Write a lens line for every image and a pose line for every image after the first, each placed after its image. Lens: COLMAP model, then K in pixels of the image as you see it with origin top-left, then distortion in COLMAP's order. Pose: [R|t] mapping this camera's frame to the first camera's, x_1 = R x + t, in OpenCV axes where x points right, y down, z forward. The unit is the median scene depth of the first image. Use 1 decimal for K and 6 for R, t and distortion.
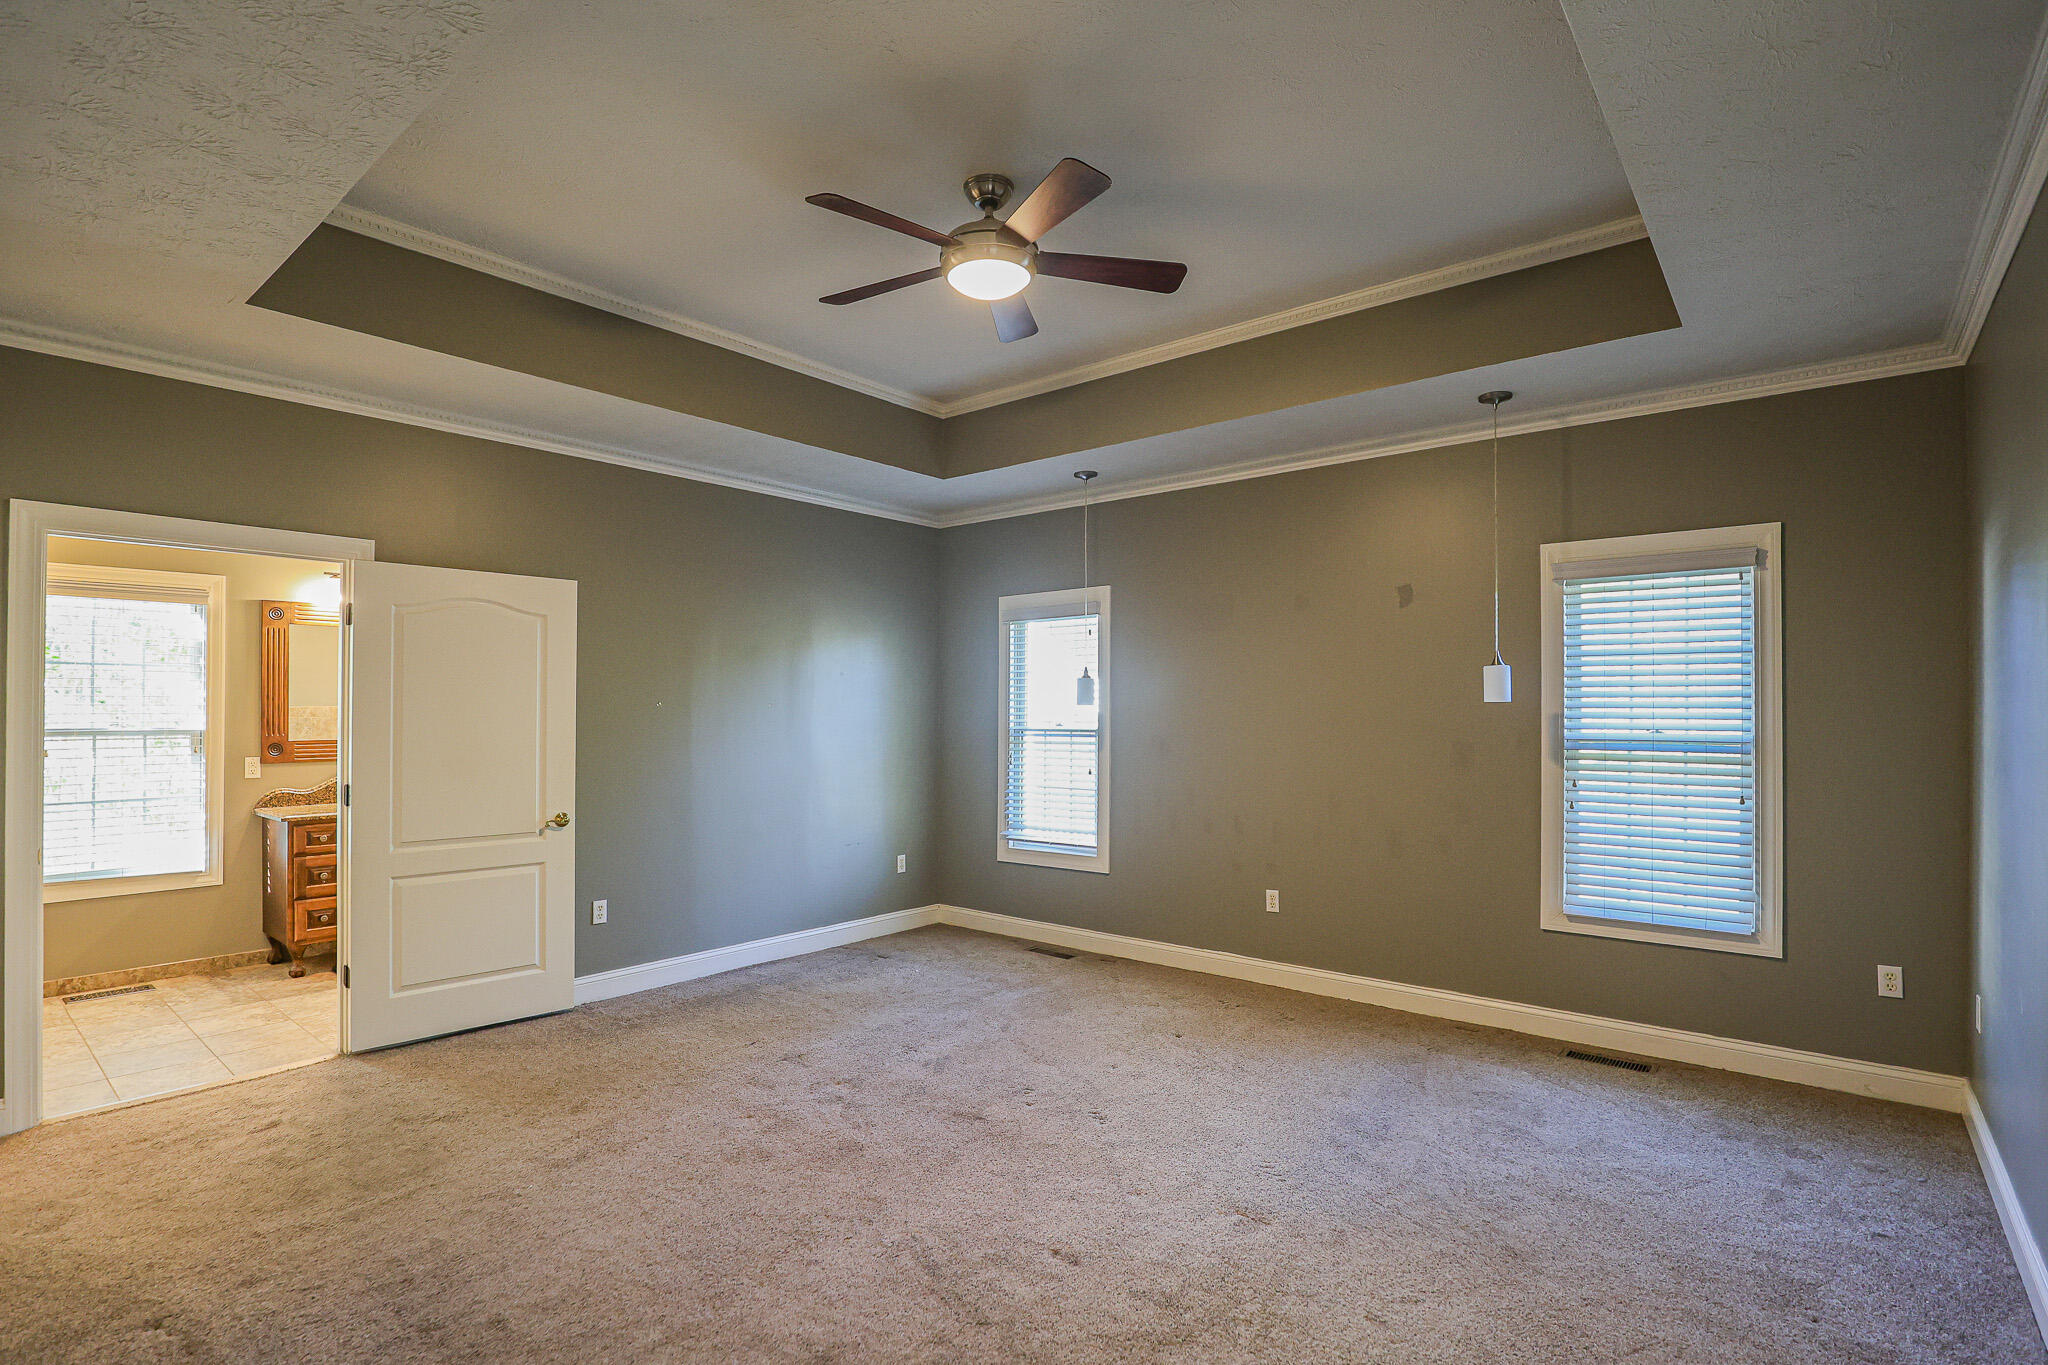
lens RADIAL K [[975.8, 0, 1001.8], [0, 975.8, 714.3], [0, 0, 1]] dist [-0.024387, 0.002821]
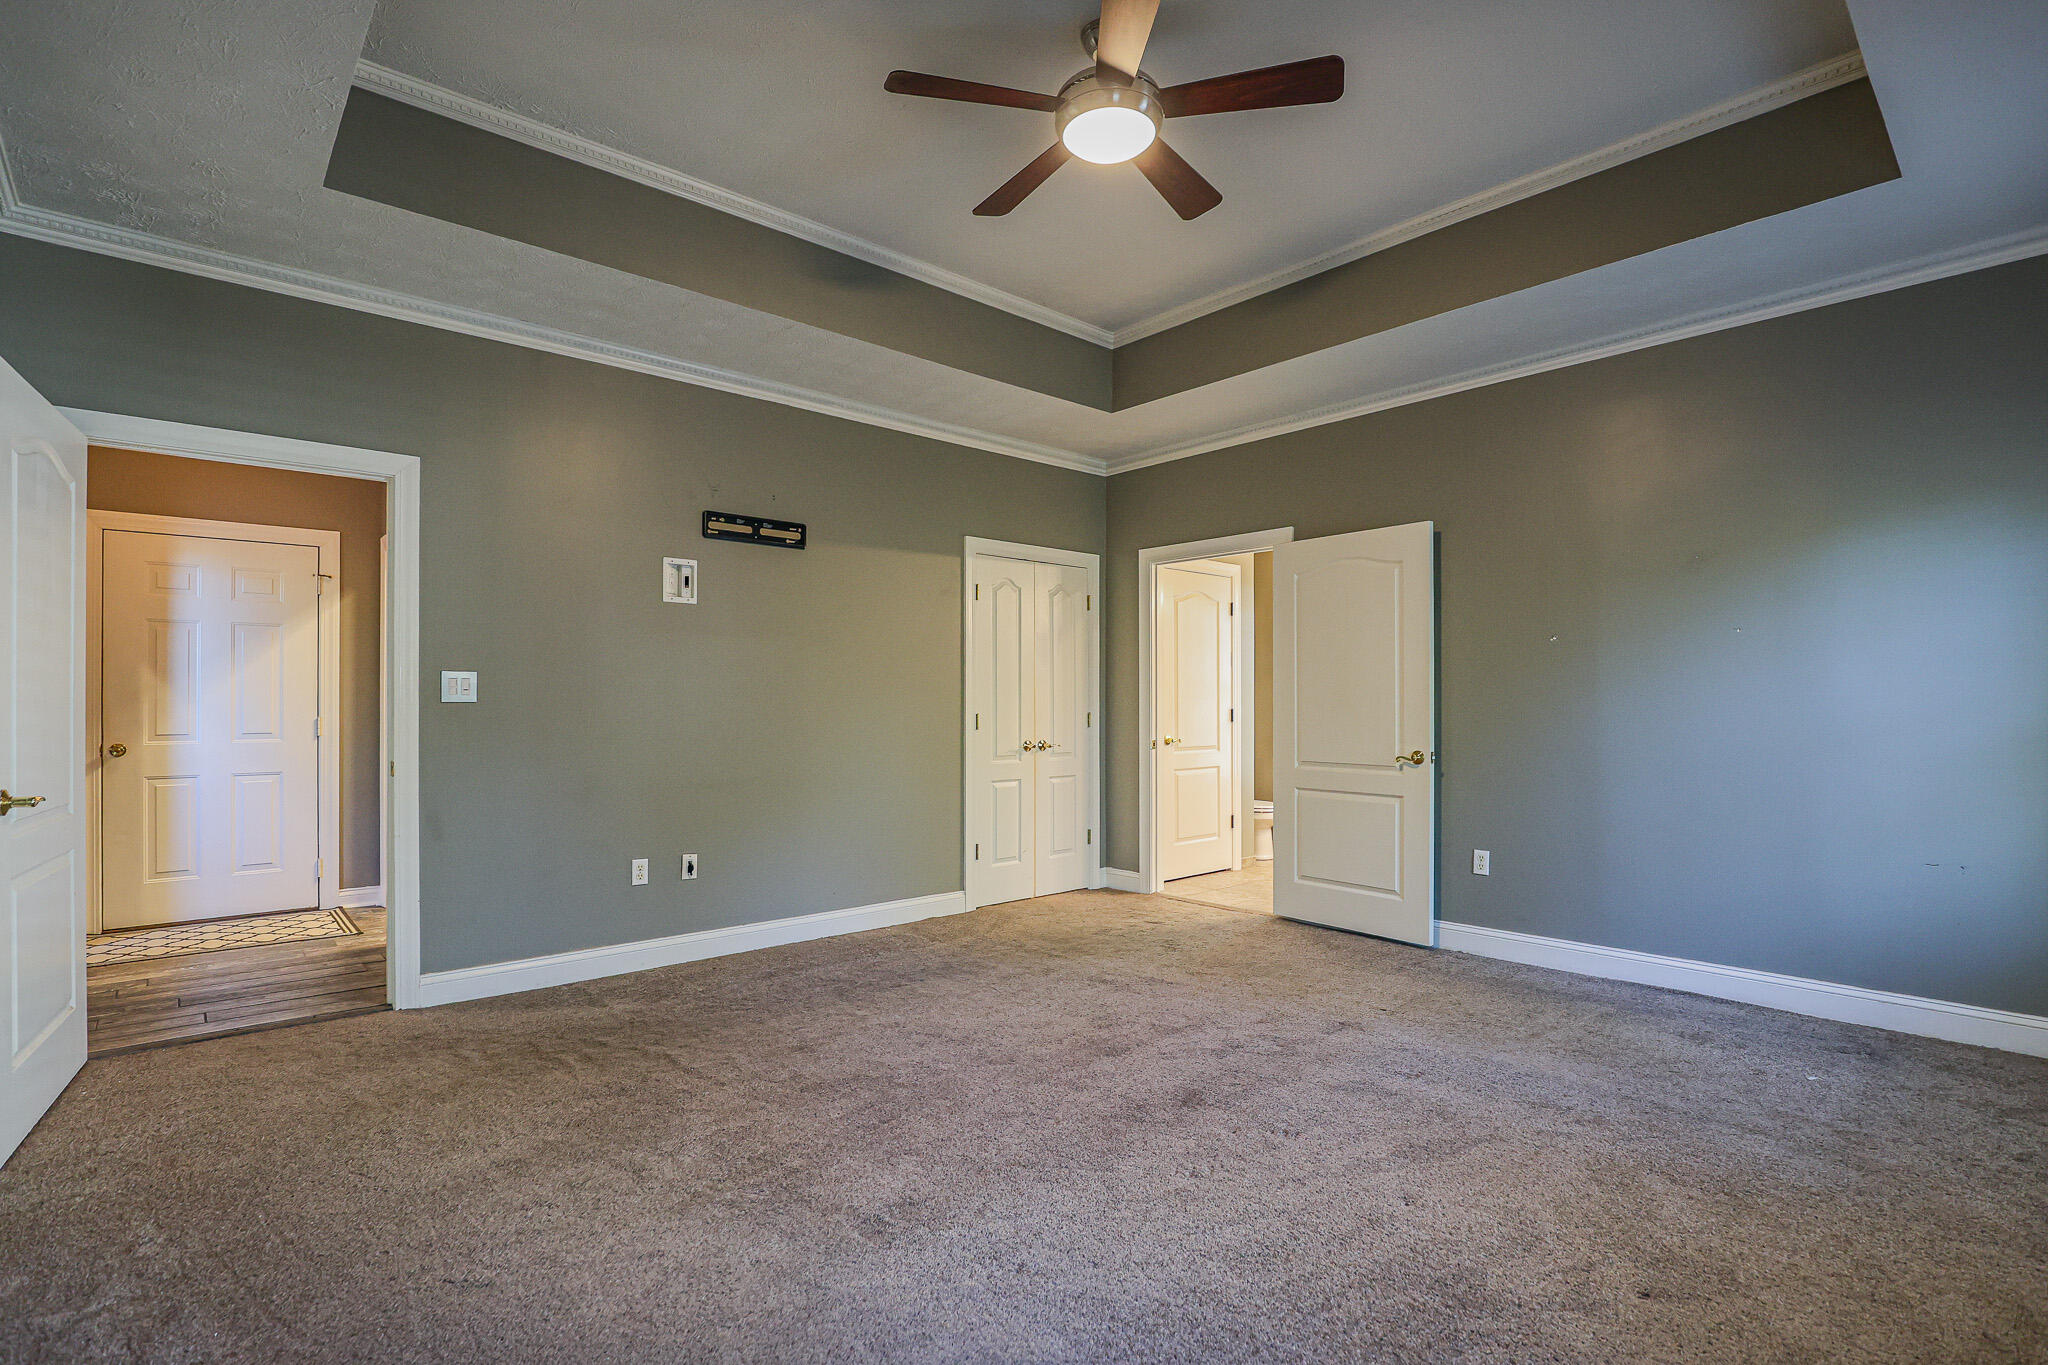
lens RADIAL K [[975.8, 0, 1015.2], [0, 975.8, 694.6], [0, 0, 1]] dist [-0.024387, 0.002821]
pose [[-0.144090, -0.014148, -0.989463, 0.630355], [0.002459, 0.999890, -0.014655, 0.057771], [0.989561, -0.004545, -0.144040, 0.741103]]
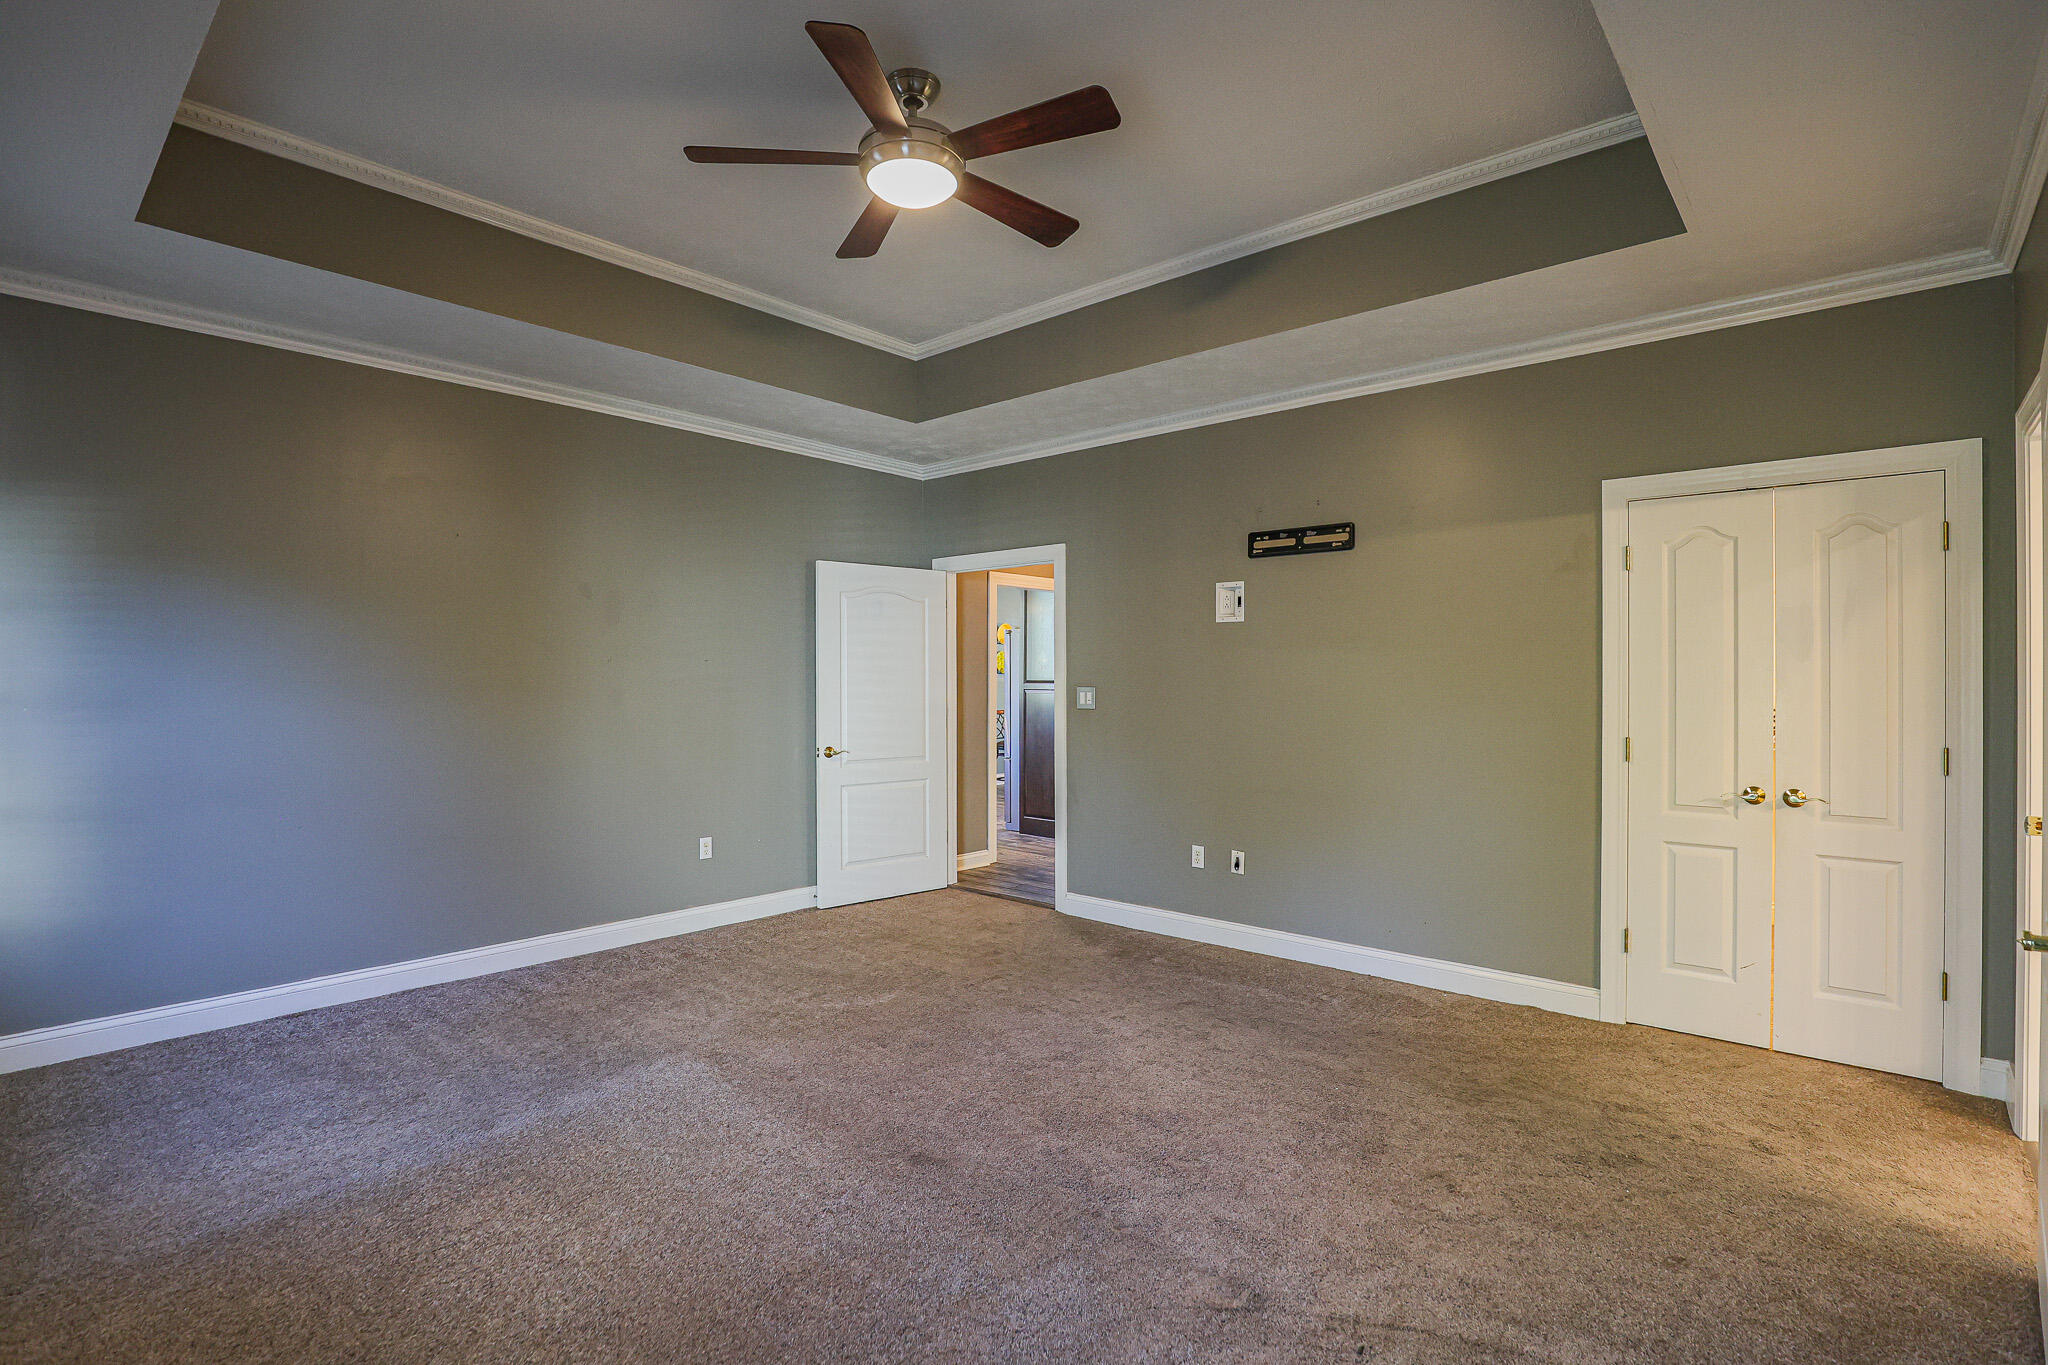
lens RADIAL K [[975.8, 0, 1020.5], [0, 975.8, 679.9], [0, 0, 1]] dist [-0.024387, 0.002821]
pose [[-0.999818, -0.002356, 0.018913, -0.092579], [-0.002343, 0.999997, 0.000719, 0.013344], [-0.018915, 0.000675, -0.999821, 1.367841]]
